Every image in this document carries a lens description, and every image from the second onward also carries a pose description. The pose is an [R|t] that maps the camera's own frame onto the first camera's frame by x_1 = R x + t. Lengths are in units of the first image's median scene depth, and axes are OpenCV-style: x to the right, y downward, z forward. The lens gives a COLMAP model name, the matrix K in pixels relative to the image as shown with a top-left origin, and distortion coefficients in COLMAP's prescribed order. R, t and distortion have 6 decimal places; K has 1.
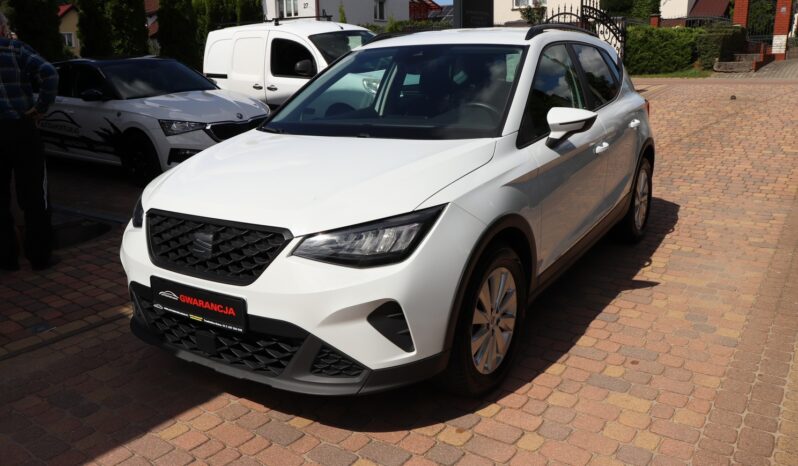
lens RADIAL K [[659.8, 0, 401.3], [0, 659.8, 232.6], [0, 0, 1]] dist [-0.173084, 0.120440]
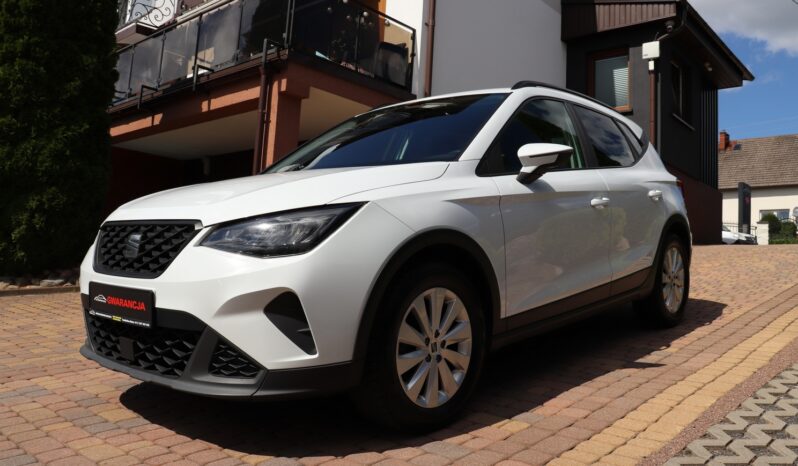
lens RADIAL K [[659.8, 0, 397.3], [0, 659.8, 235.3], [0, 0, 1]] dist [-0.173084, 0.120440]
pose [[0.985631, 0.007519, -0.168743, 0.280424], [-0.046840, 0.971995, -0.230285, 0.223606], [0.162286, 0.234880, 0.958381, 0.112506]]
